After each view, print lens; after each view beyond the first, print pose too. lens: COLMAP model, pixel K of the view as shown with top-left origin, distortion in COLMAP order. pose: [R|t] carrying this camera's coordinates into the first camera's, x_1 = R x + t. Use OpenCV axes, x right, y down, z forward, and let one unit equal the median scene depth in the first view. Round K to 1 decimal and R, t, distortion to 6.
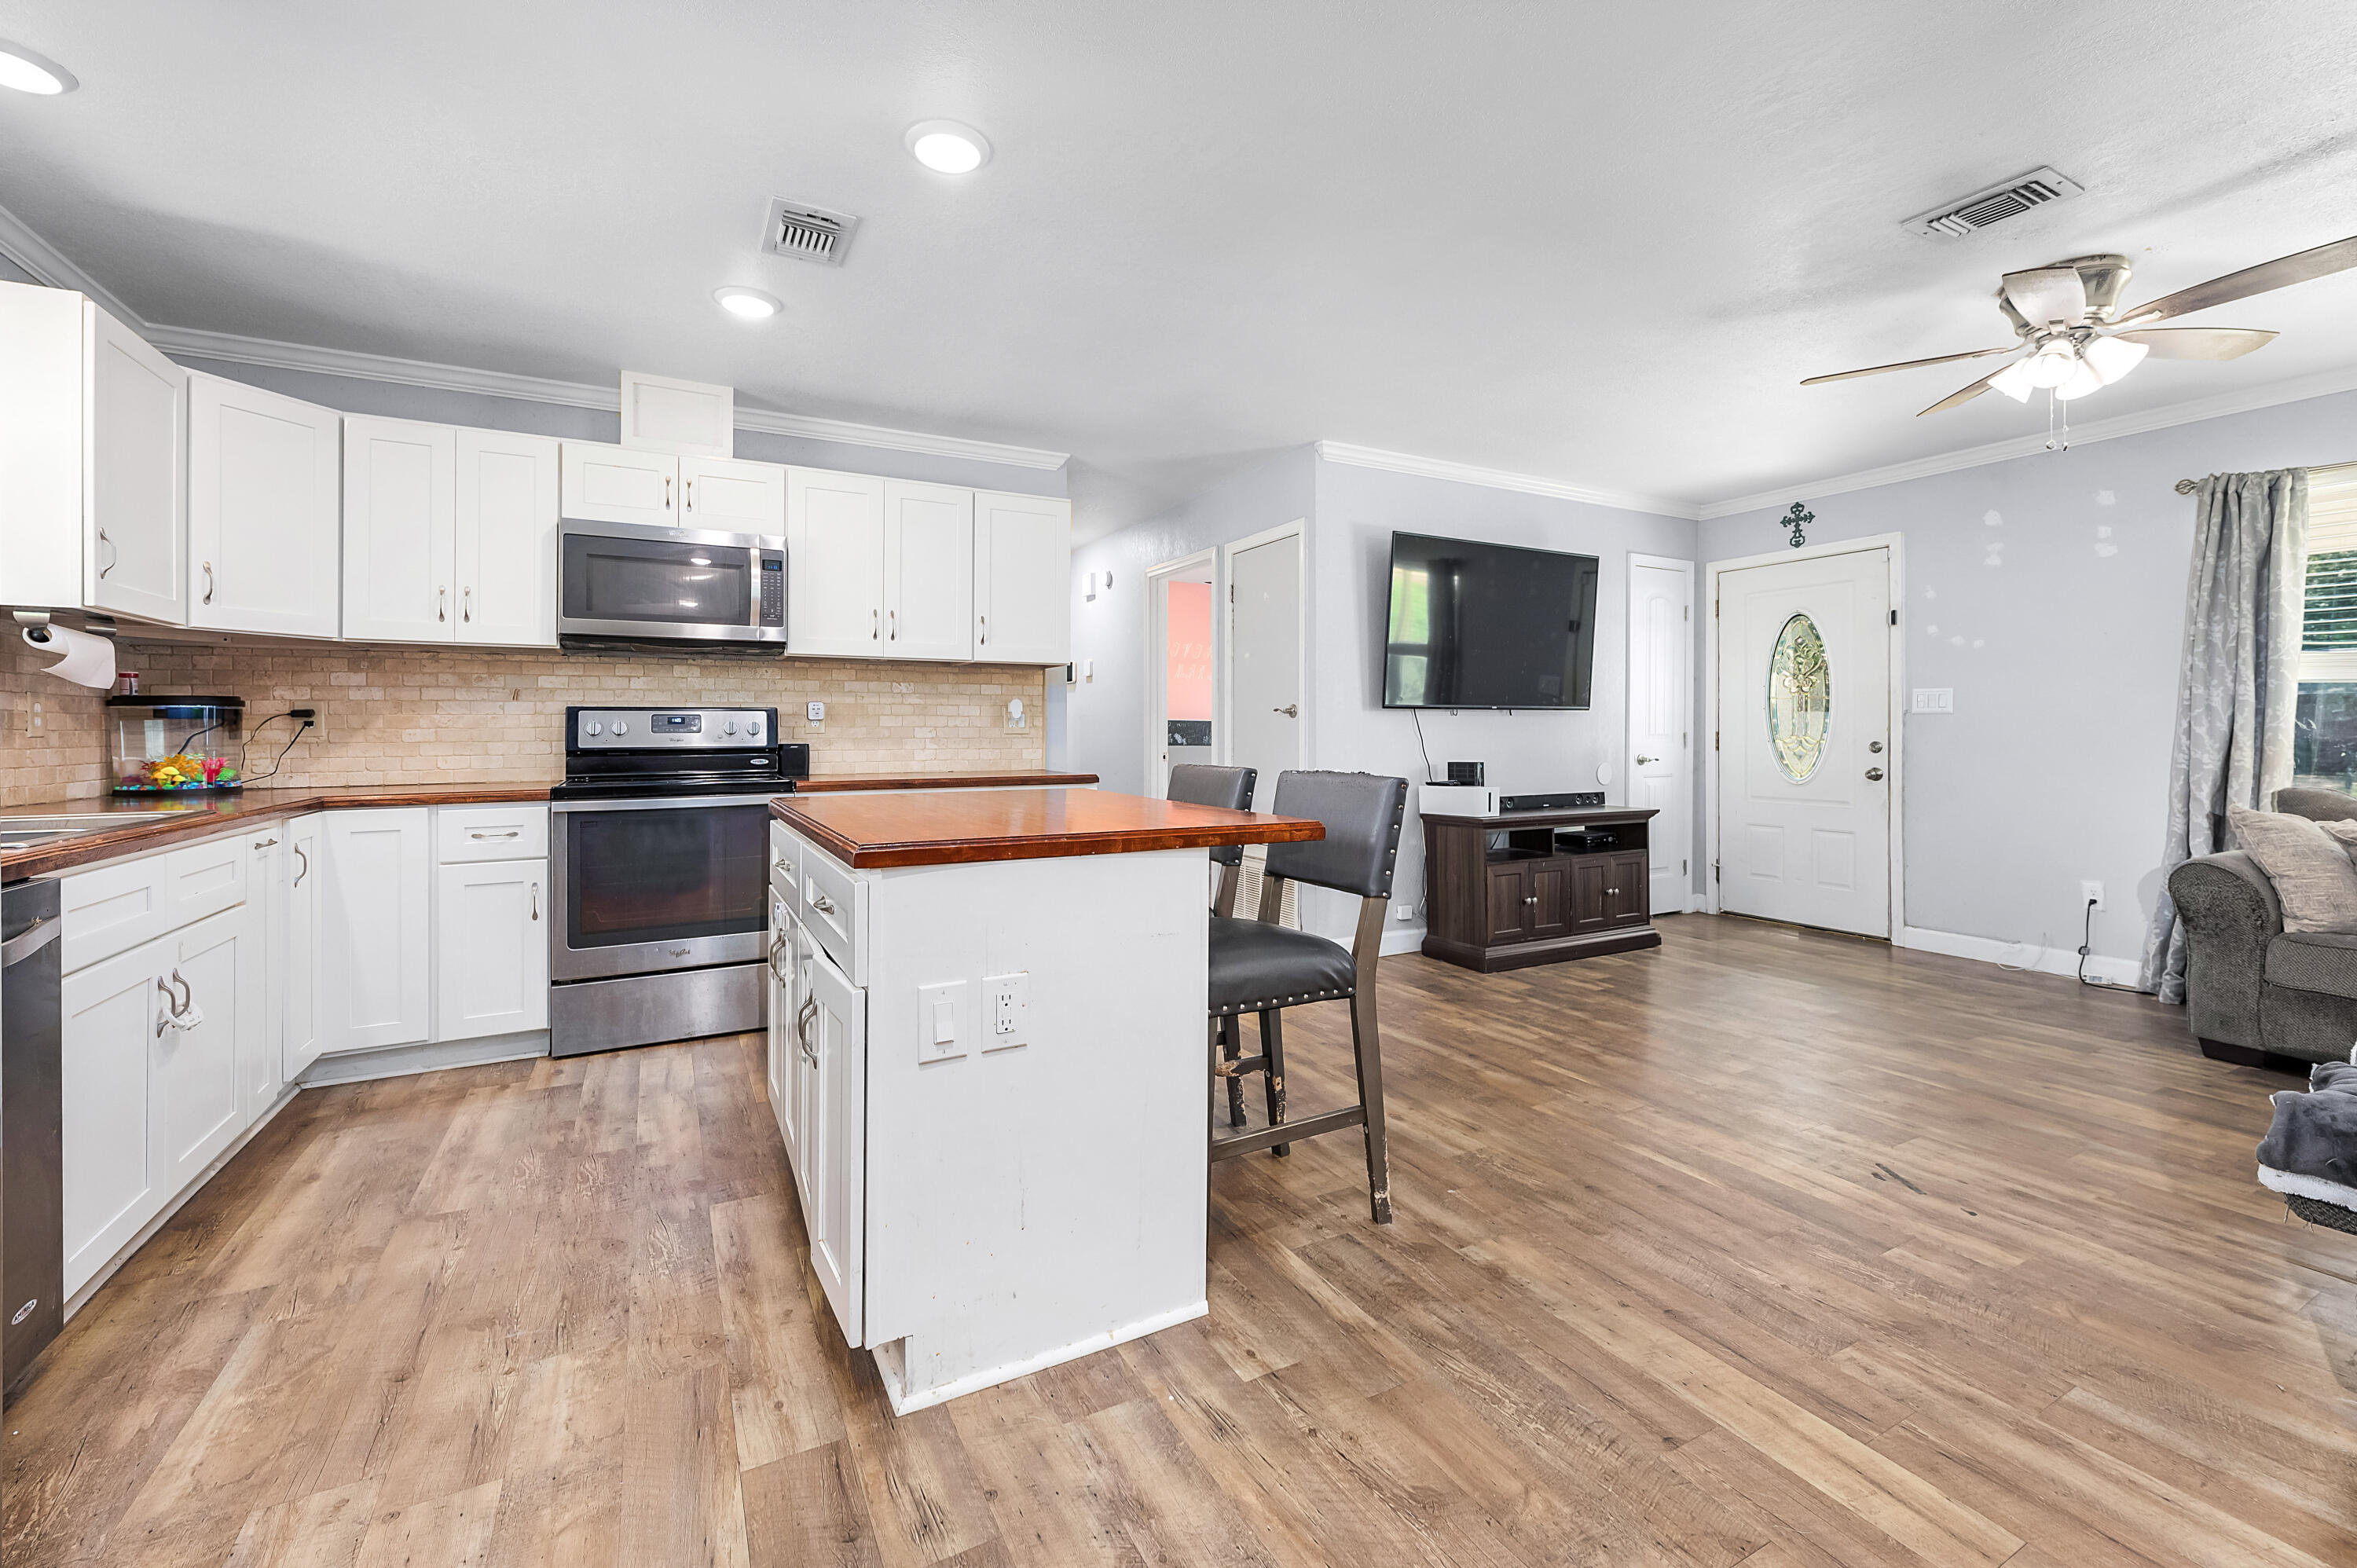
lens RADIAL K [[976.5, 0, 1179.5], [0, 976.5, 728.6], [0, 0, 1]] dist [0.001038, -0.000044]
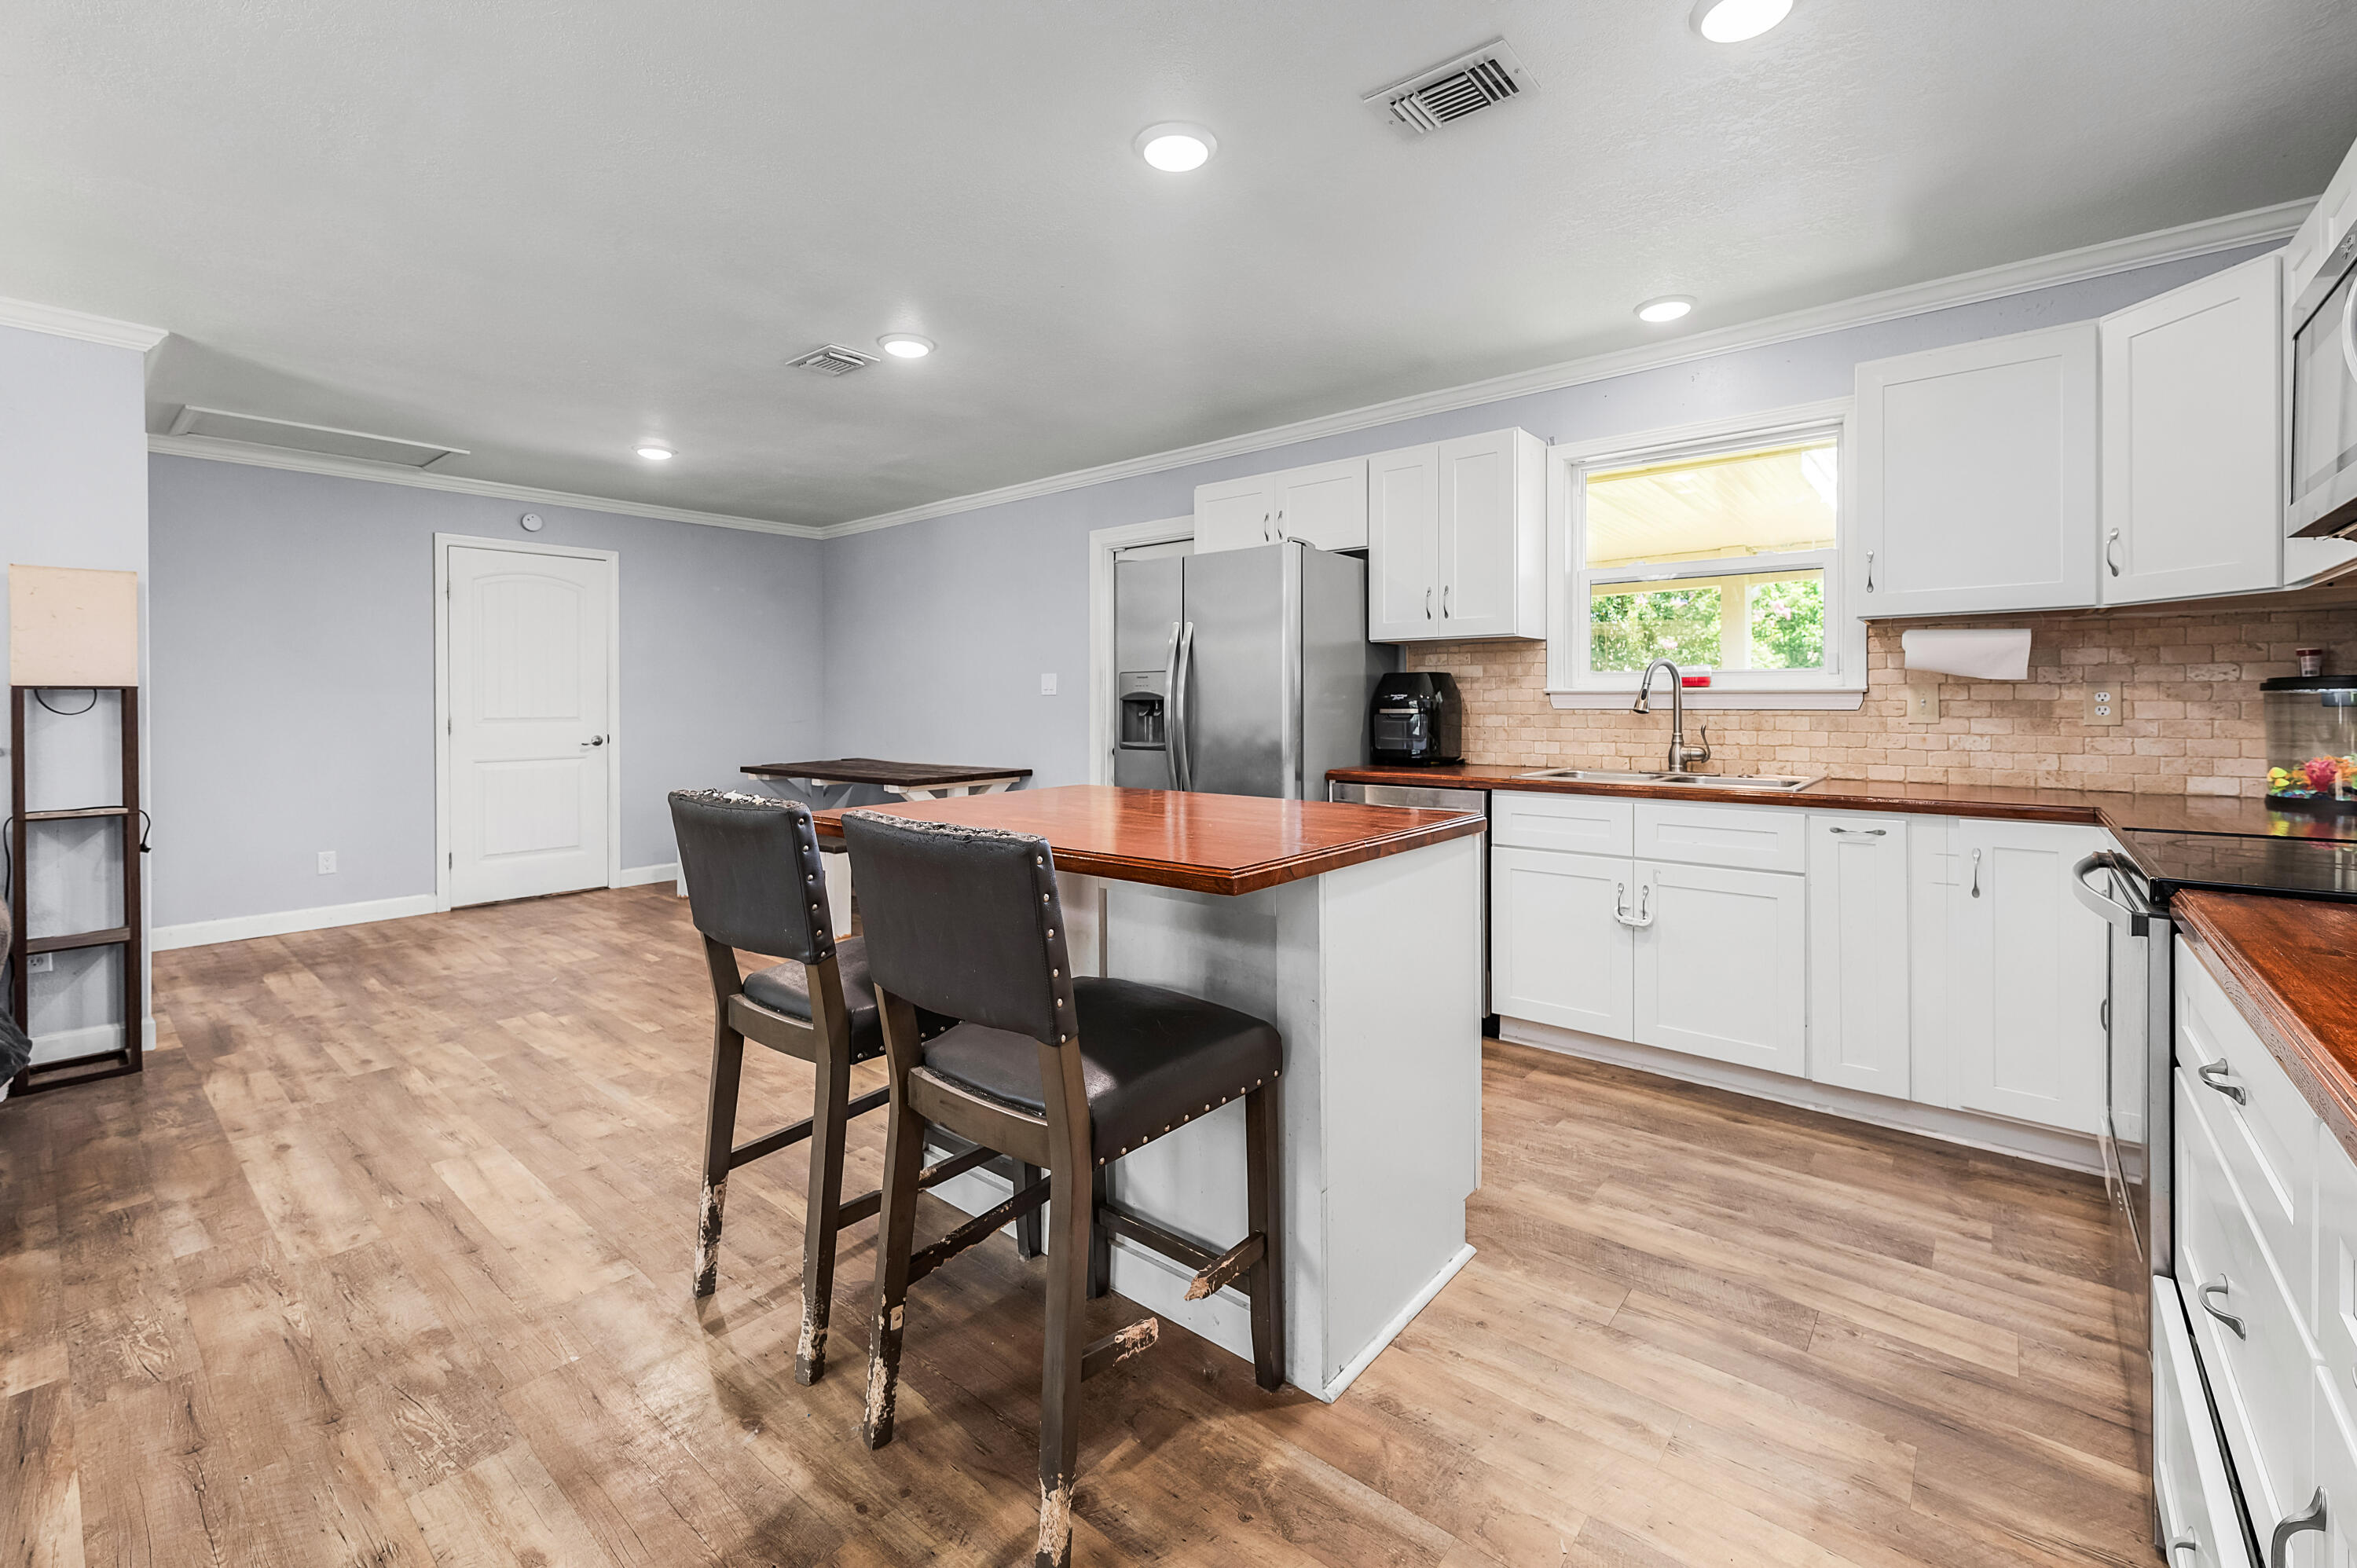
lens RADIAL K [[974.7, 0, 1181.3], [0, 974.7, 706.4], [0, 0, 1]] dist [0.003115, 0.000018]
pose [[-0.930728, 0.007005, -0.365646, 0.081788], [0.006260, 0.999975, 0.003224, -0.016819], [0.365660, 0.000712, -0.930748, 1.302577]]
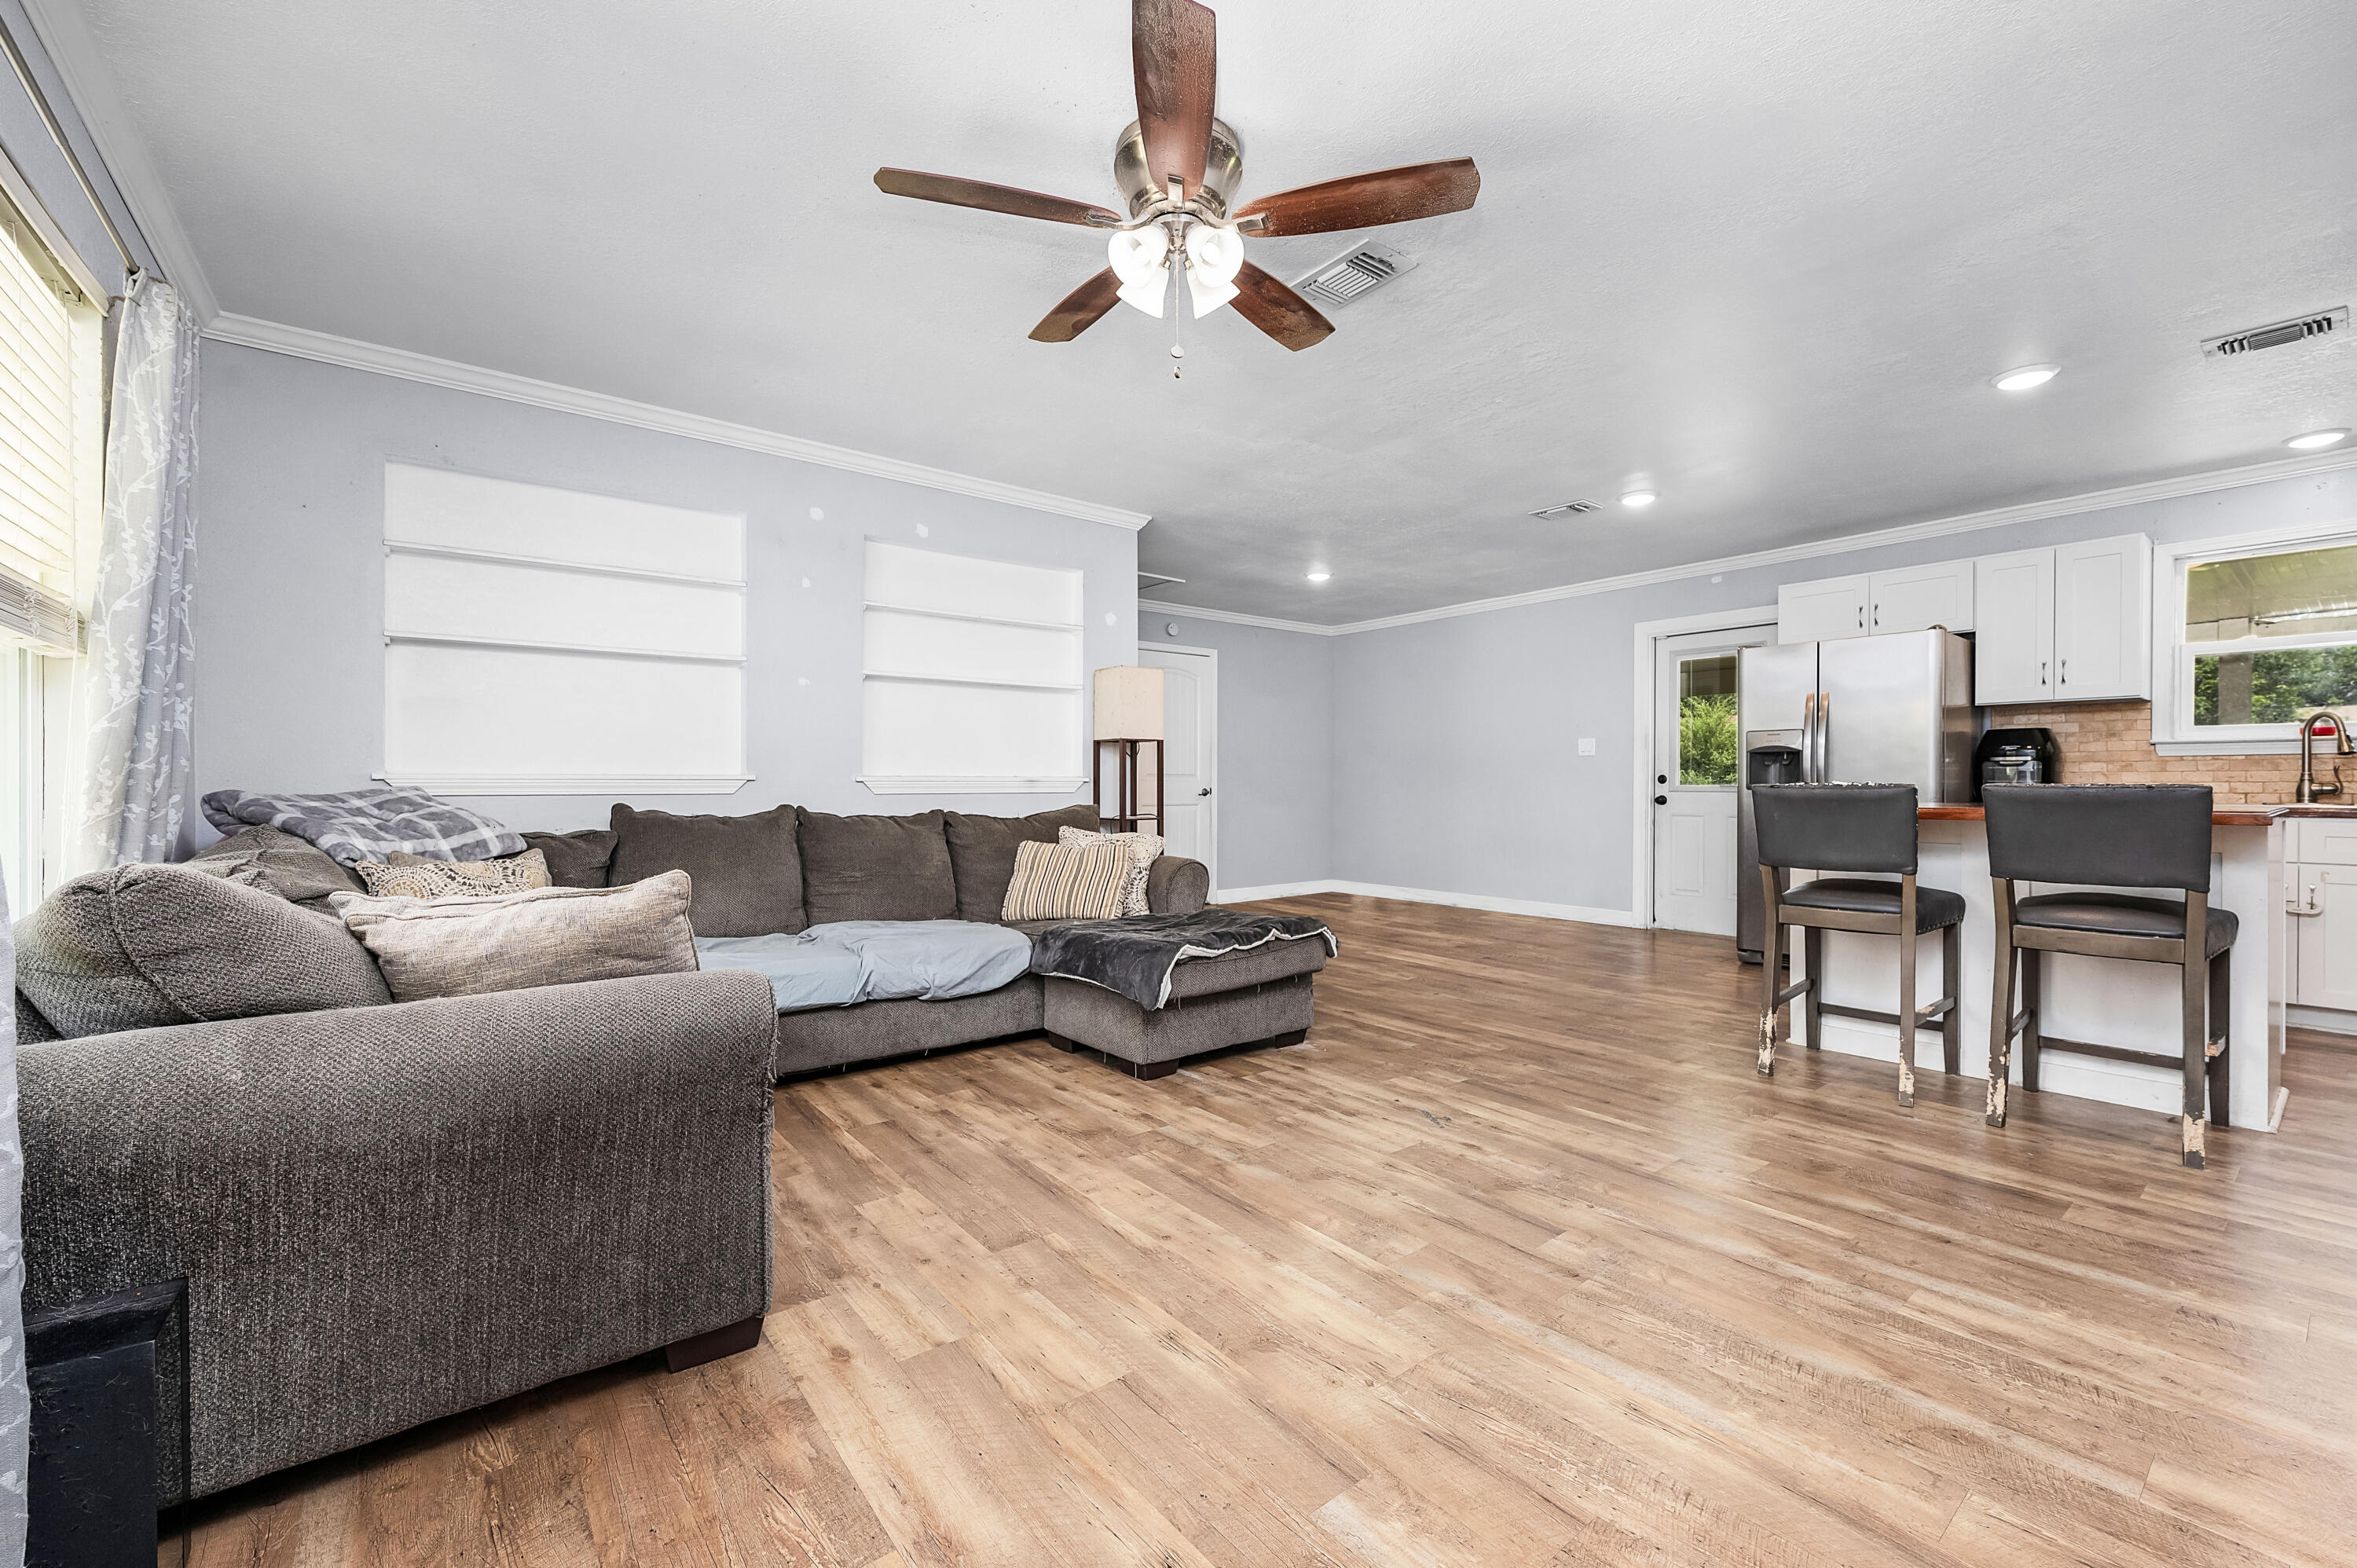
lens RADIAL K [[944.3, 0, 1187.4], [0, 944.3, 791.4], [0, 0, 1]] dist [0.000882, 0.000016]
pose [[-0.984623, 0.002872, -0.174667, 0.888569], [0.002105, 0.999987, 0.004578, 0.034288], [0.174677, 0.004140, -0.984617, 1.506768]]
